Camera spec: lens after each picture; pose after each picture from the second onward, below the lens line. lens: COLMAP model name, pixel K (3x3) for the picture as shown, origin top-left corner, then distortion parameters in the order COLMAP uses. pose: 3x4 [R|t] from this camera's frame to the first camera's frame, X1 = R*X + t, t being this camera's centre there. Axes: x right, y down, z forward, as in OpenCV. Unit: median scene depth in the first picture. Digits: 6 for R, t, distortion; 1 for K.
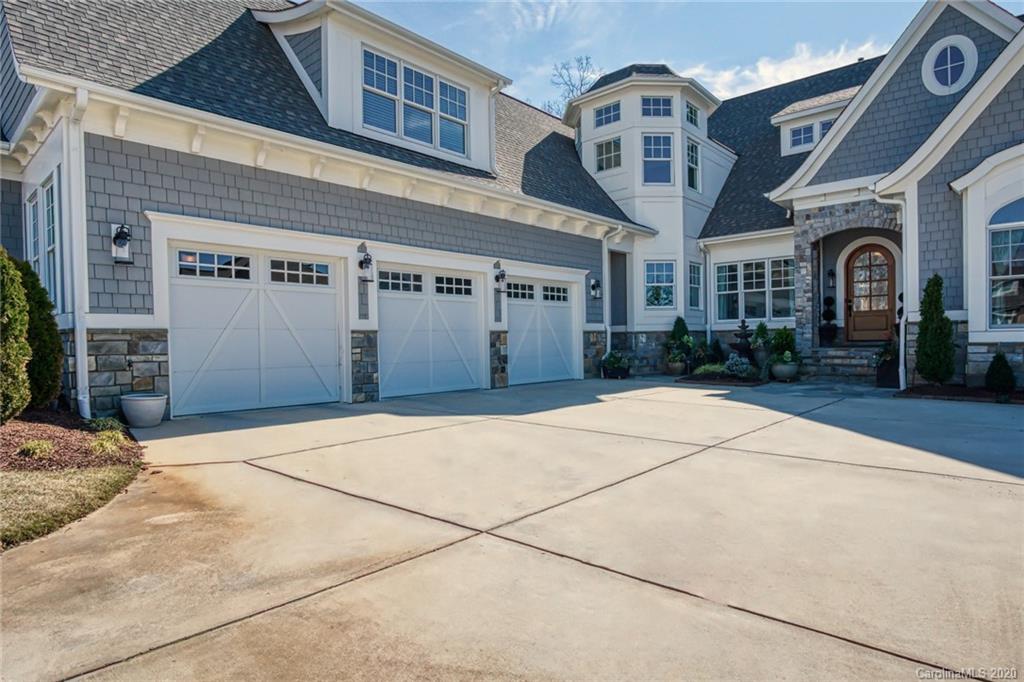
lens RADIAL K [[576.3, 0, 522.2], [0, 576.3, 353.7], [0, 0, 1]] dist [-0.021336, 0.002902]
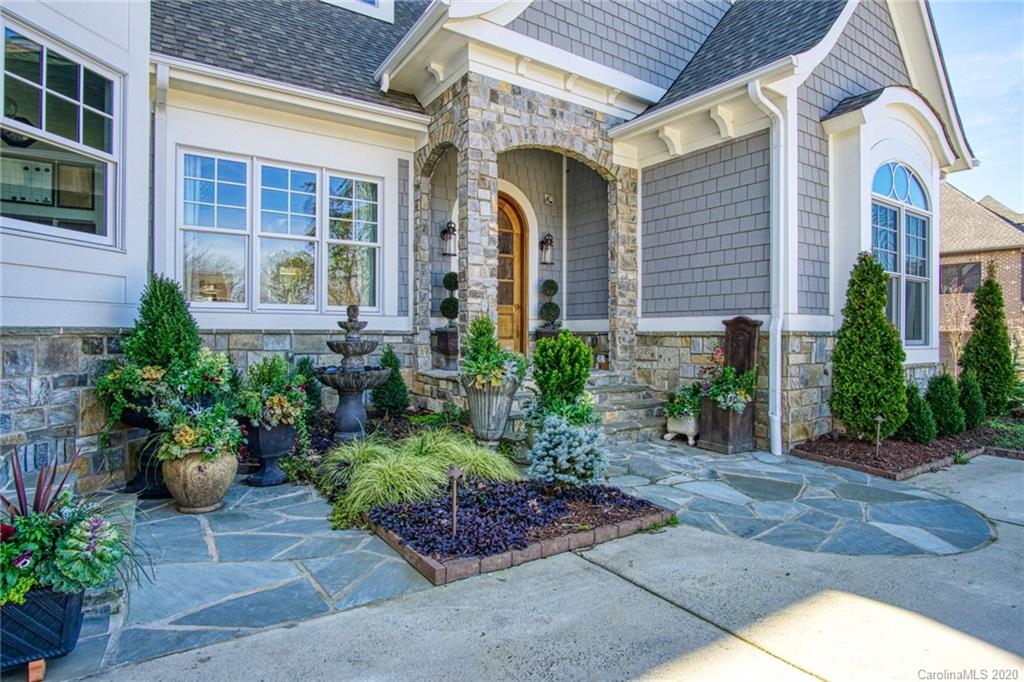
lens RADIAL K [[546.6, 0, 511.7], [0, 546.6, 337.5], [0, 0, 1]] dist [-0.027946, 0.003224]
pose [[0.249579, 0.013696, 0.968258, 0.073274], [0.011197, 0.999792, -0.017028, -0.032903], [-0.968290, 0.015091, 0.249374, 0.854059]]
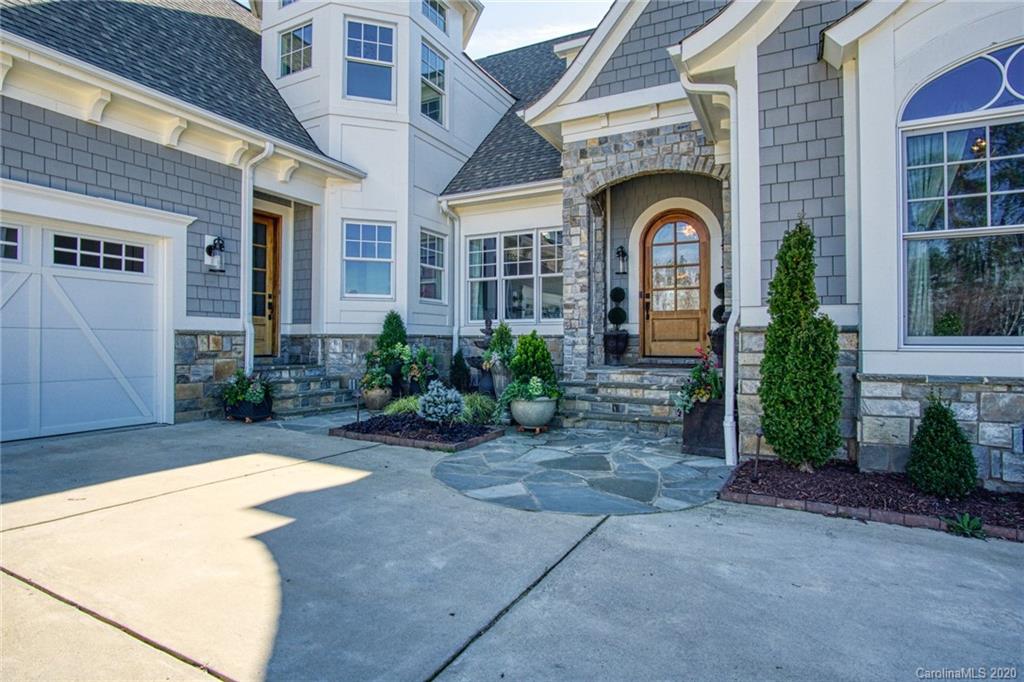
lens RADIAL K [[546.6, 0, 509.7], [0, 546.6, 336.6], [0, 0, 1]] dist [-0.027946, 0.003224]
pose [[0.970166, 0.023803, 0.241271, 0.279487], [-0.015453, 0.999216, -0.036442, -0.020678], [-0.241950, 0.031626, 0.969773, 0.448961]]
